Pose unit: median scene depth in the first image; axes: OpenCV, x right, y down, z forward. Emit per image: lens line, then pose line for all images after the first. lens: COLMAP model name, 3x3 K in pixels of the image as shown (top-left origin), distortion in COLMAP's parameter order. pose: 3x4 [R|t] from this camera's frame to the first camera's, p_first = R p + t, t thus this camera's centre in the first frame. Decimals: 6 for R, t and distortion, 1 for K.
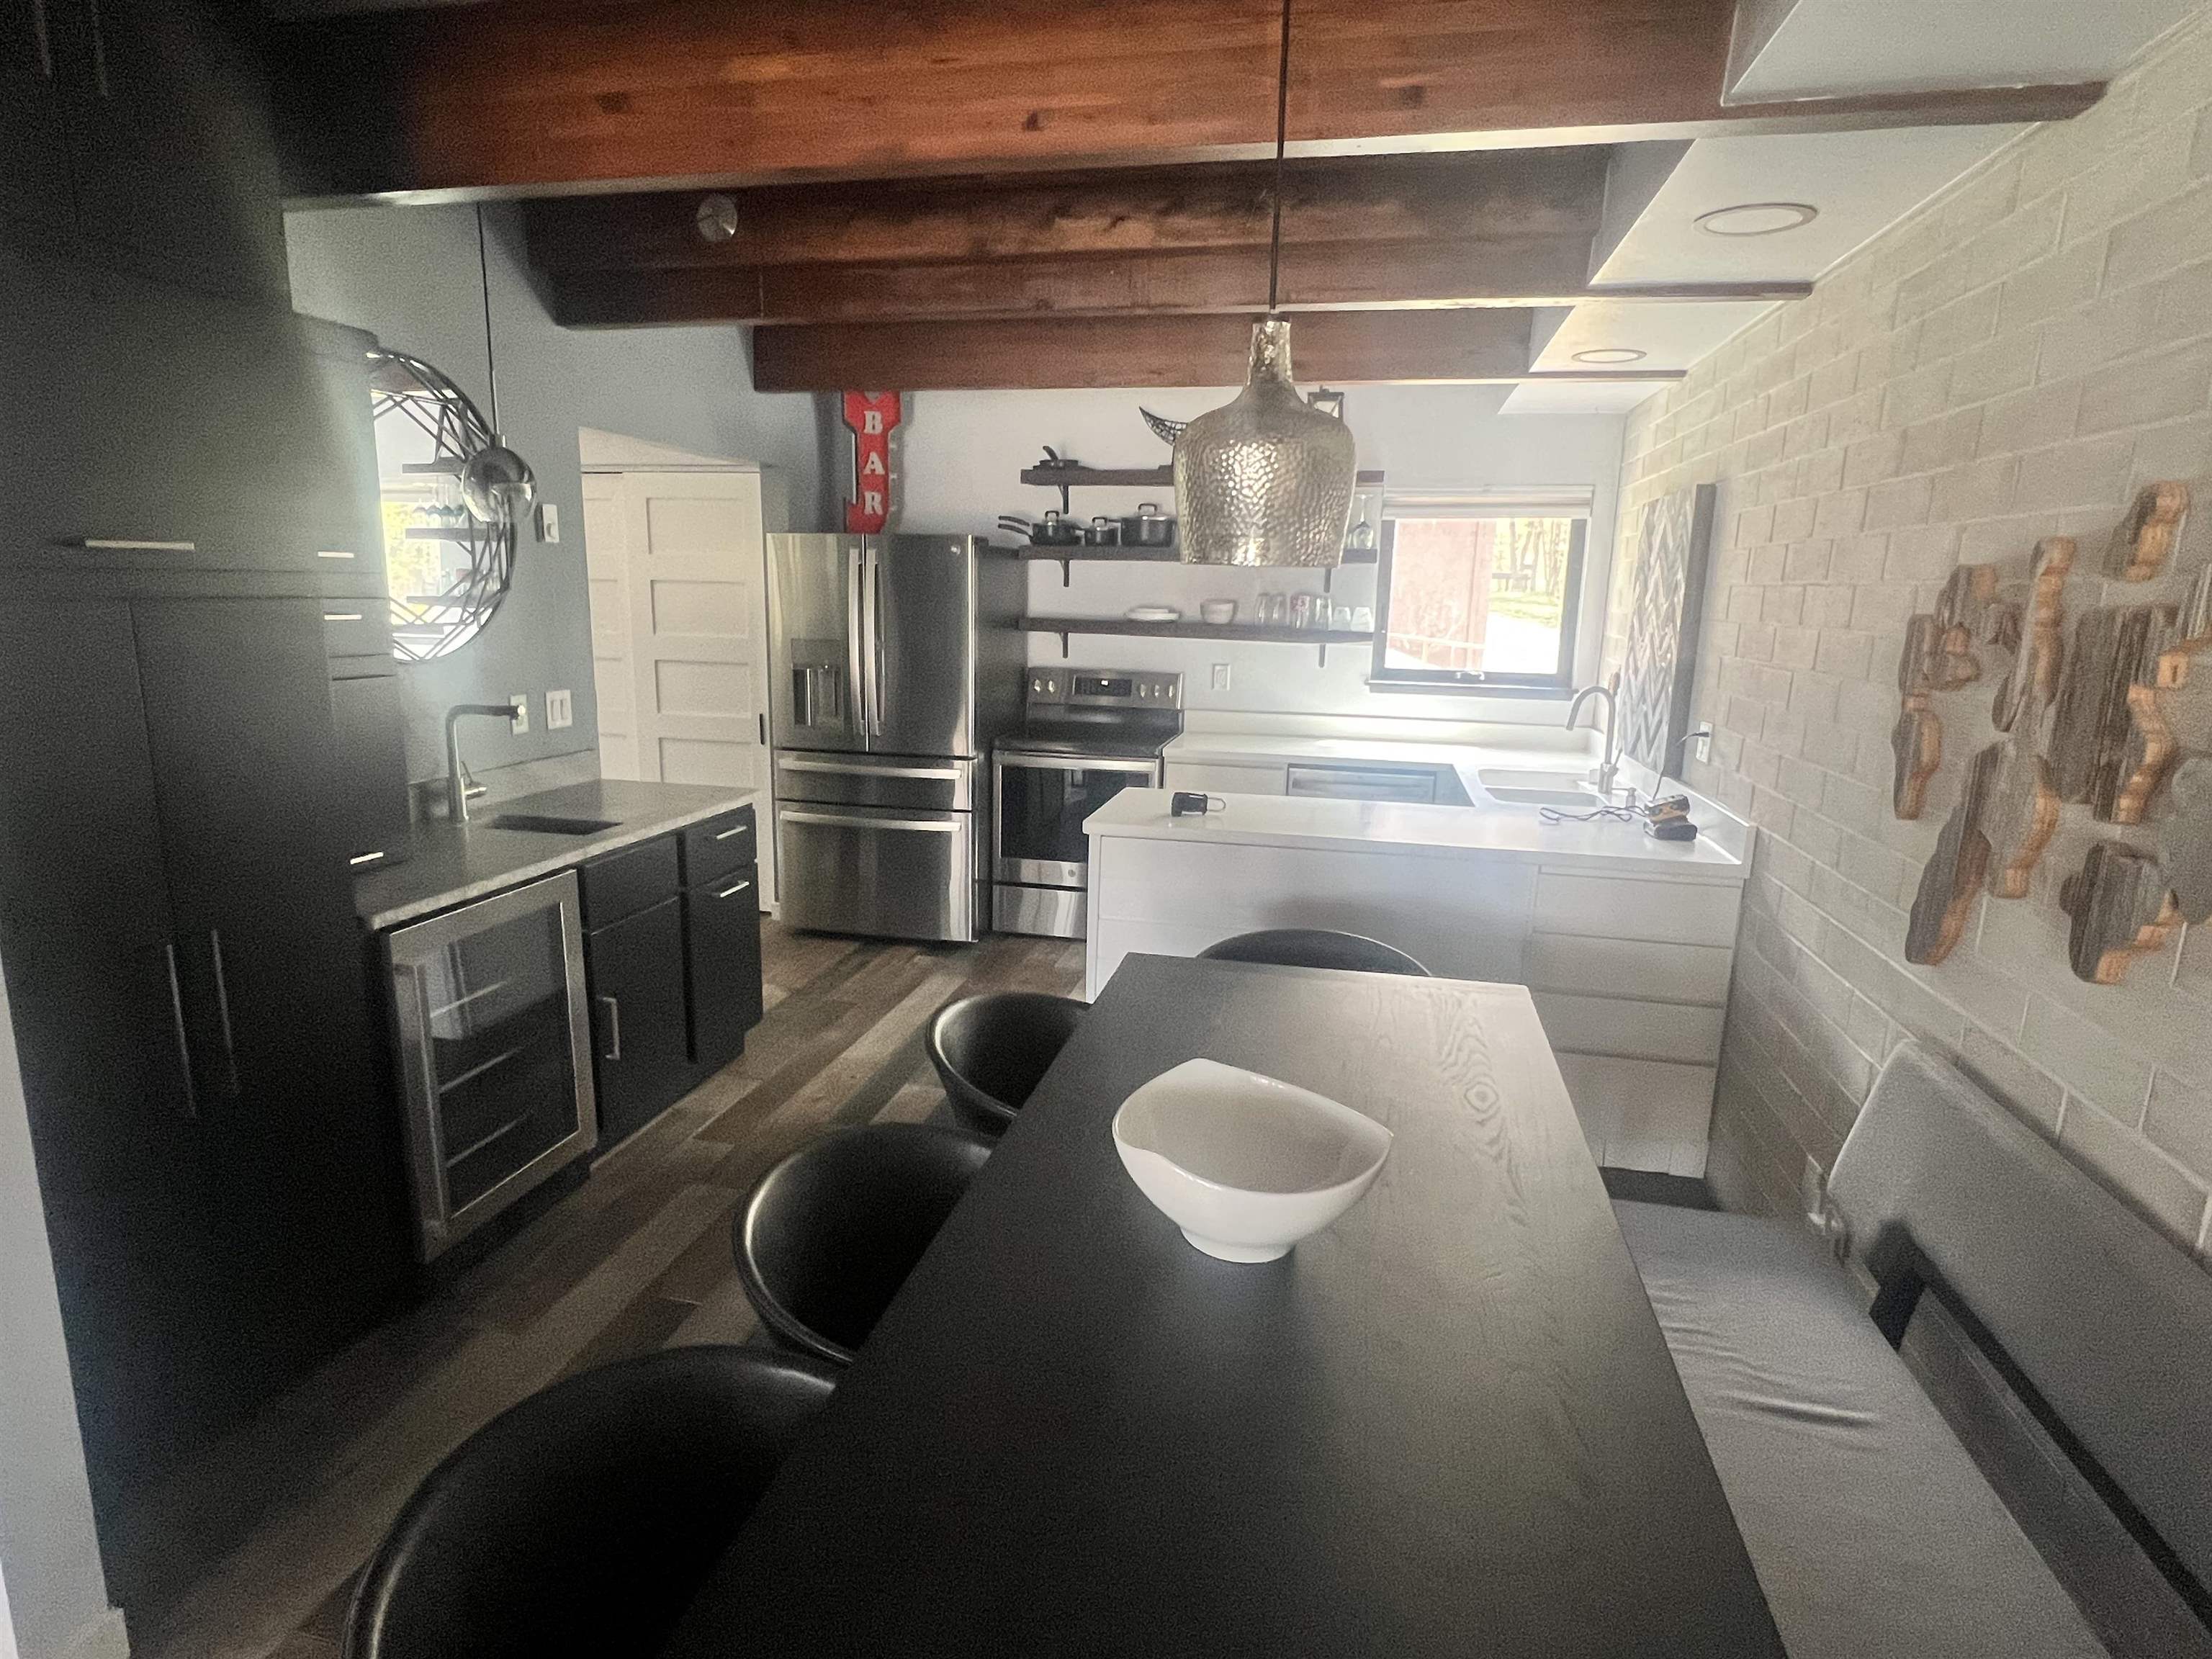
lens RADIAL K [[1187.3, 0, 1106.0], [0, 1187.3, 829.5], [0, 0, 1]] dist [0.001129, 0.000267]
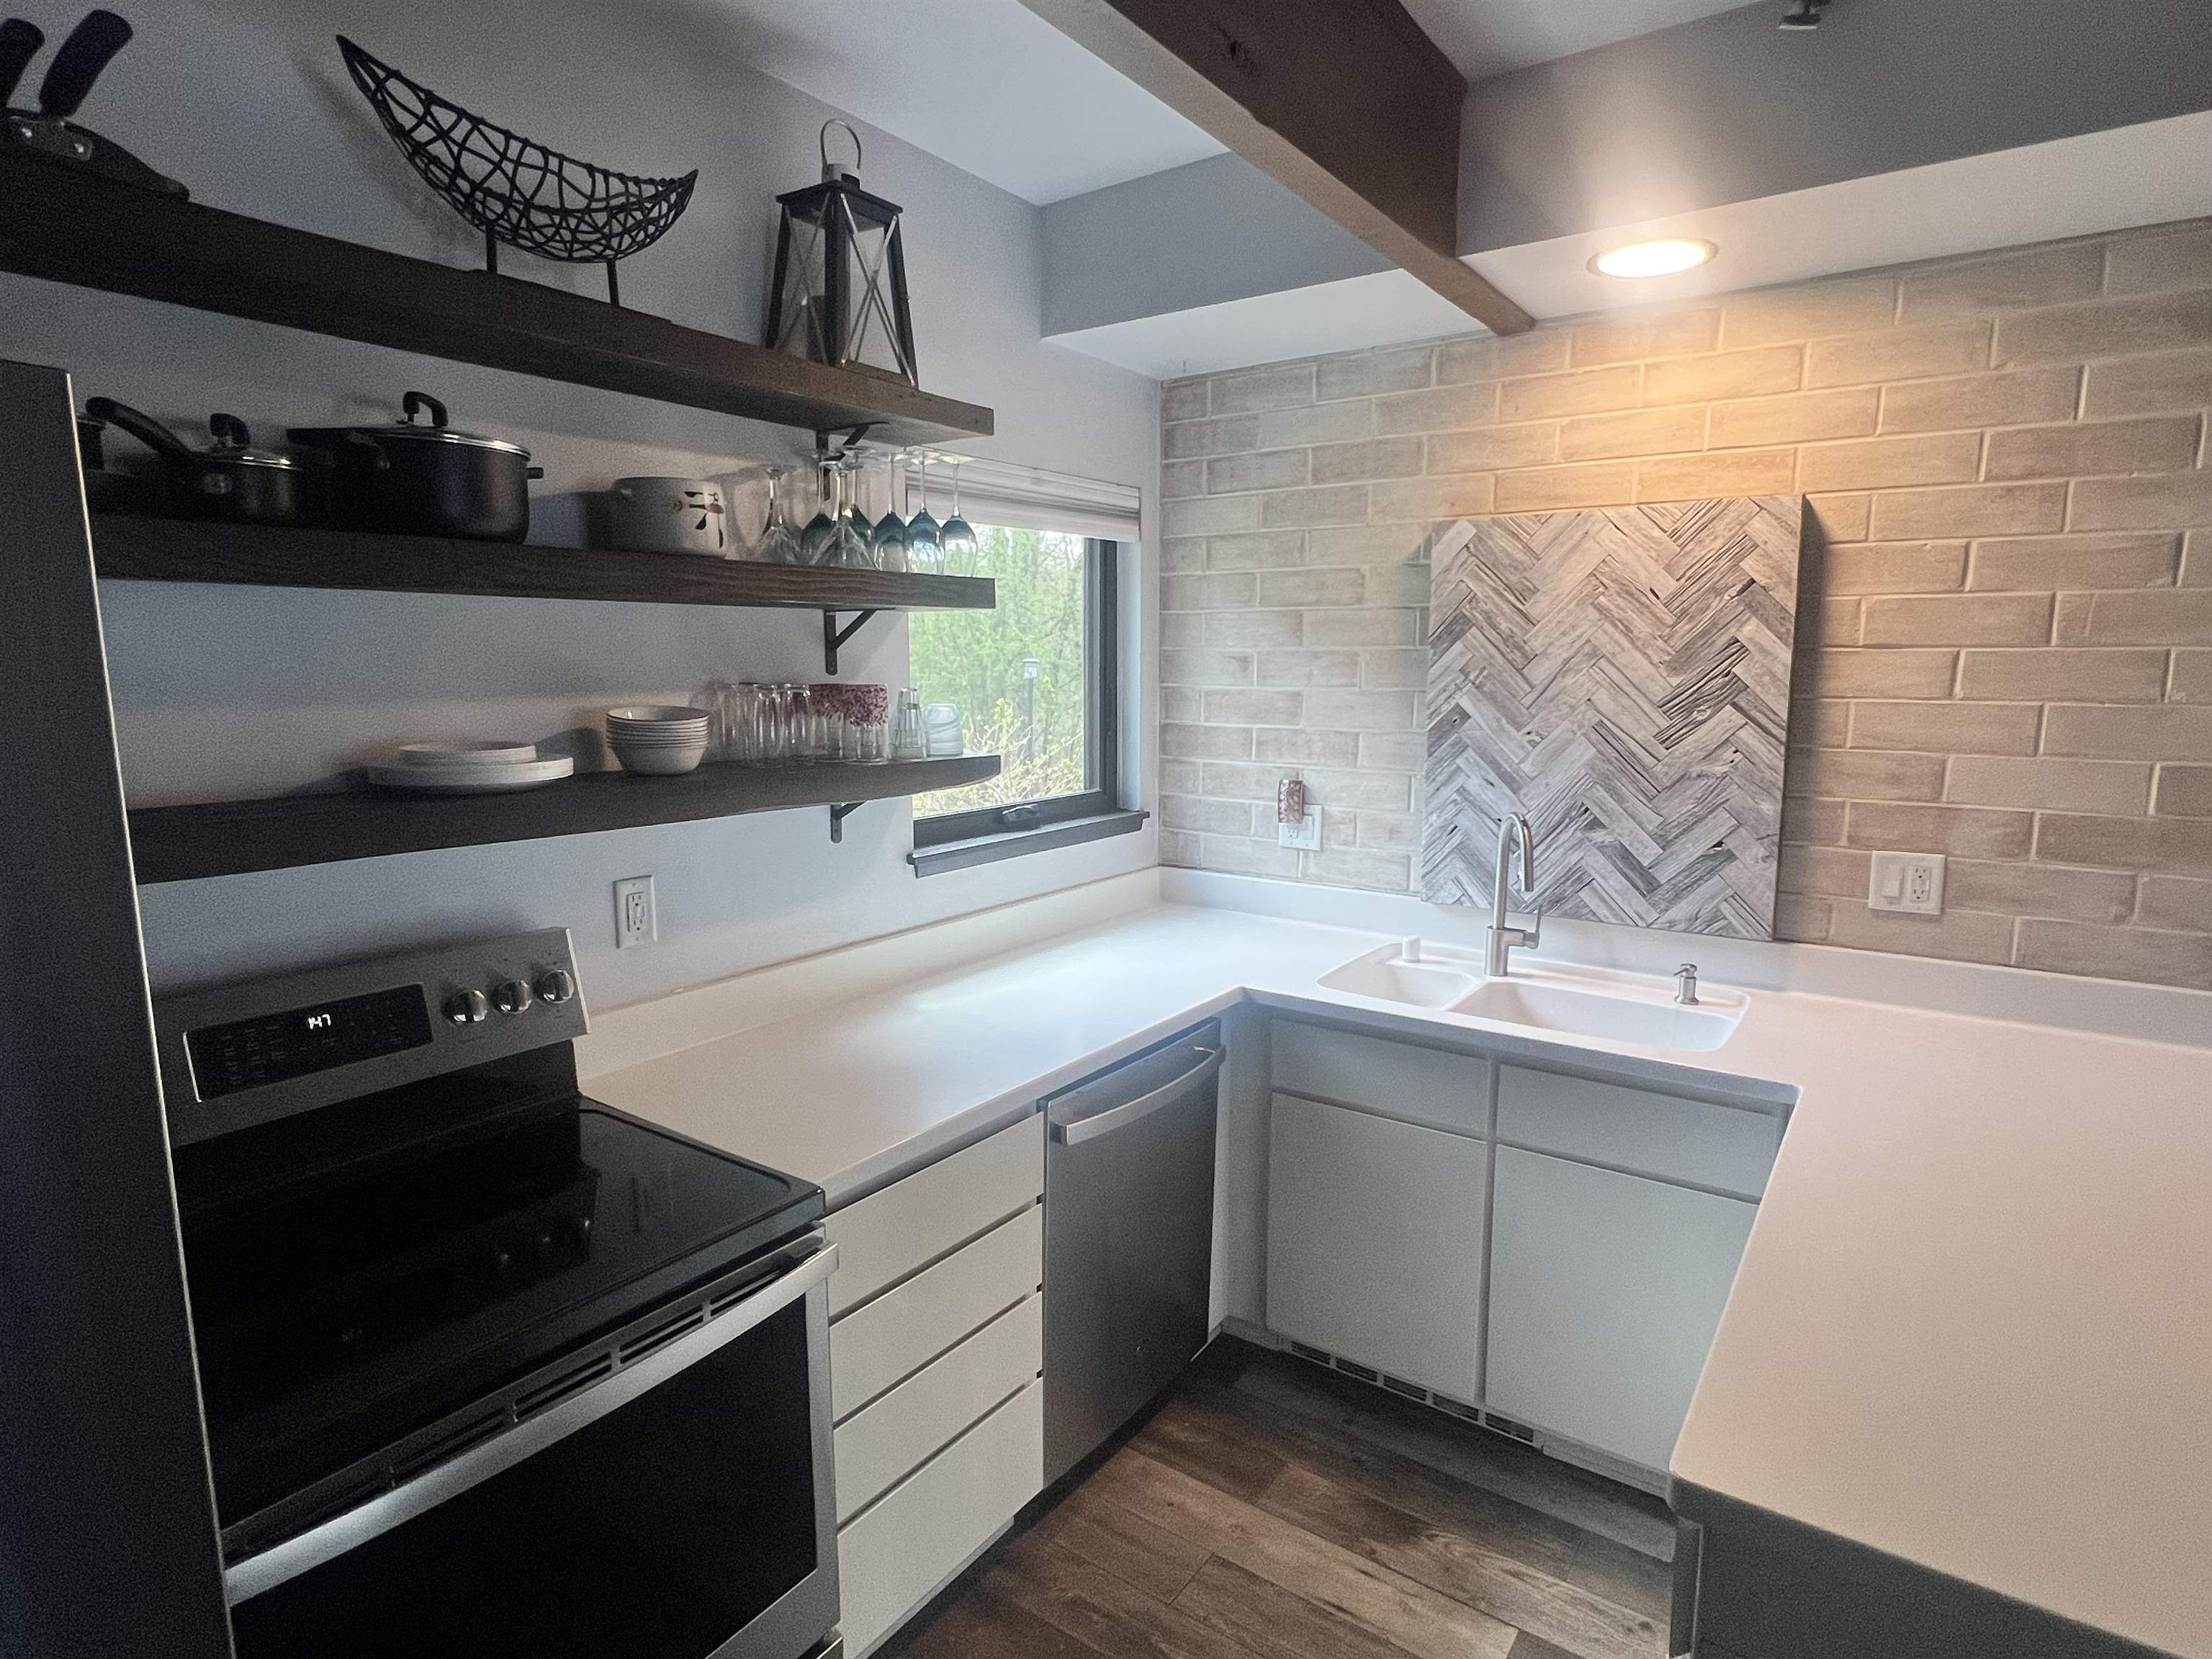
lens RADIAL K [[1187.3, 0, 1106.0], [0, 1187.3, 829.5], [0, 0, 1]] dist [0.001129, 0.000267]
pose [[0.398330, -0.152997, 0.904392, -0.177192], [0.193655, 0.977793, 0.080121, -0.159964], [-0.896566, 0.143225, 0.419112, 0.740166]]
